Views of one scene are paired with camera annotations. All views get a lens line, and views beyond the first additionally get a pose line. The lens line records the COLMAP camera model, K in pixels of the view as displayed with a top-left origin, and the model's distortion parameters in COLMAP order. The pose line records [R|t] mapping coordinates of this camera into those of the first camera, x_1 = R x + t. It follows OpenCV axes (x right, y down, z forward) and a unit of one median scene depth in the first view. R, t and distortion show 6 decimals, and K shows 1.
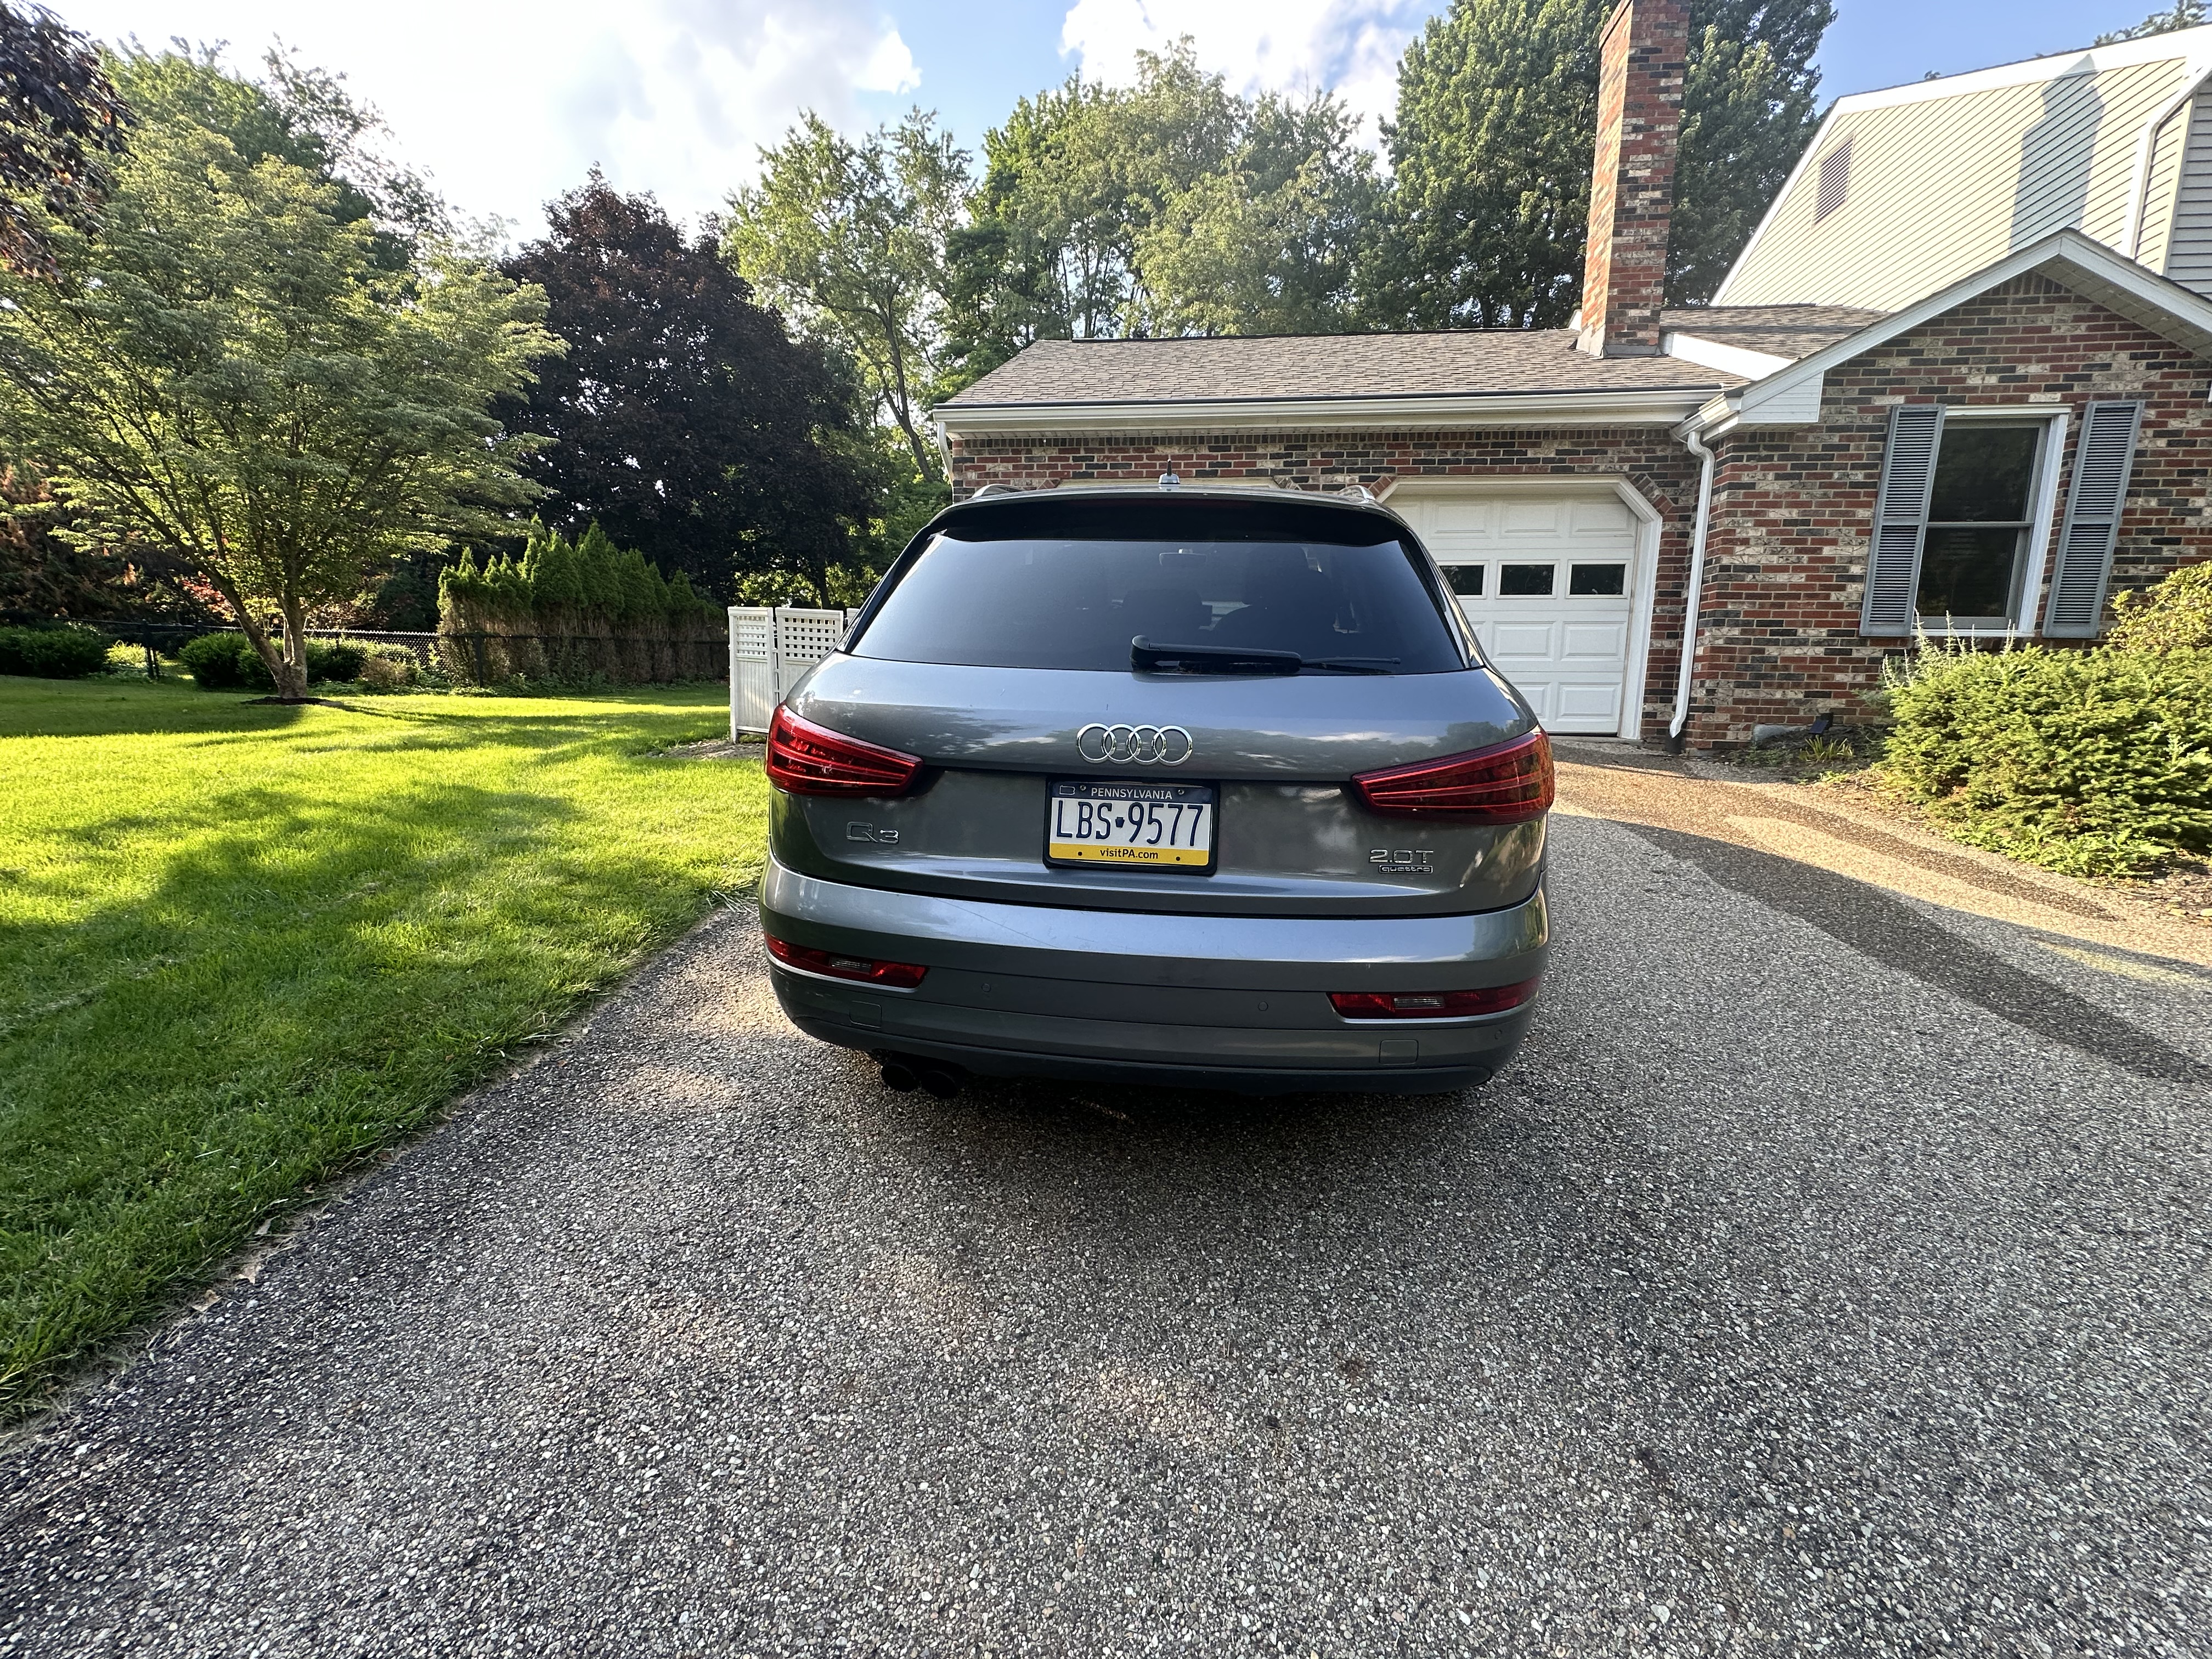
lens RADIAL K [[884.0, 0, 1099.4], [0, 884.0, 821.4], [0, 0, 1]] dist [-0.004846, 0.000999]
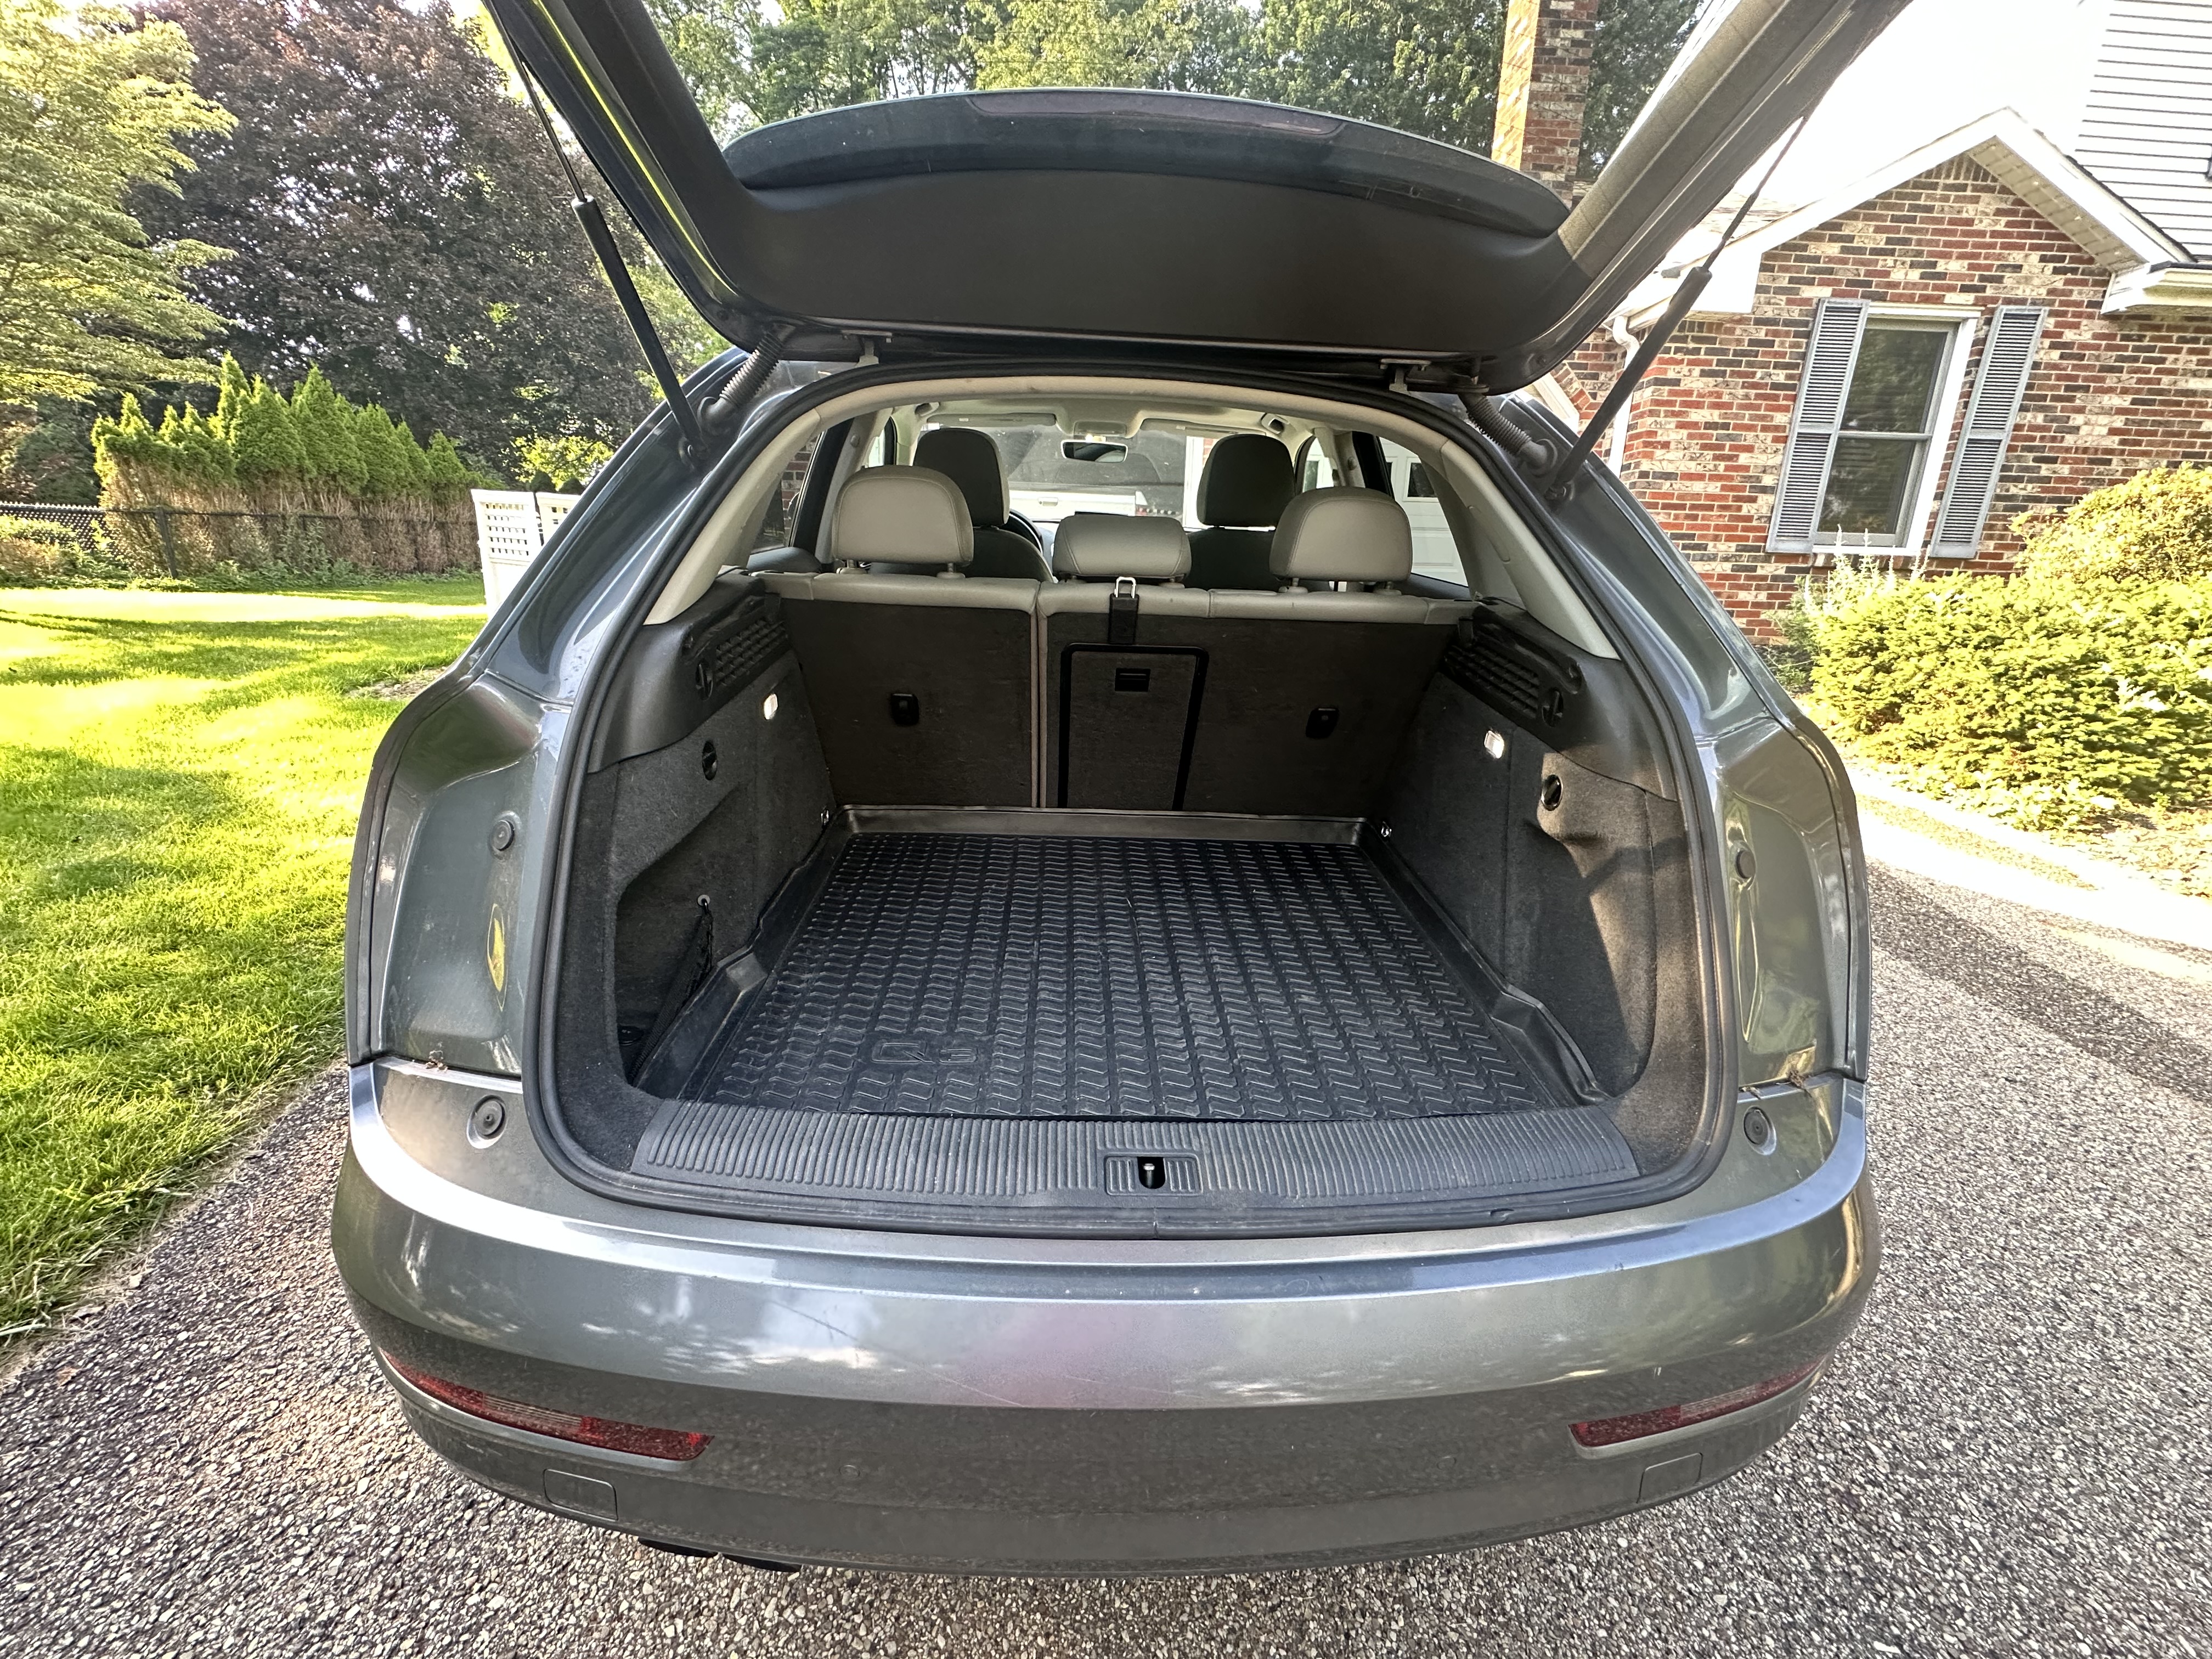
lens RADIAL K [[884.0, 0, 1099.4], [0, 884.0, 821.4], [0, 0, 1]] dist [-0.004846, 0.000999]
pose [[0.986912, -0.033537, 0.157735, -0.015799], [0.014290, 0.992476, 0.121603, -0.047254], [-0.160626, -0.117757, 0.979966, 0.143899]]
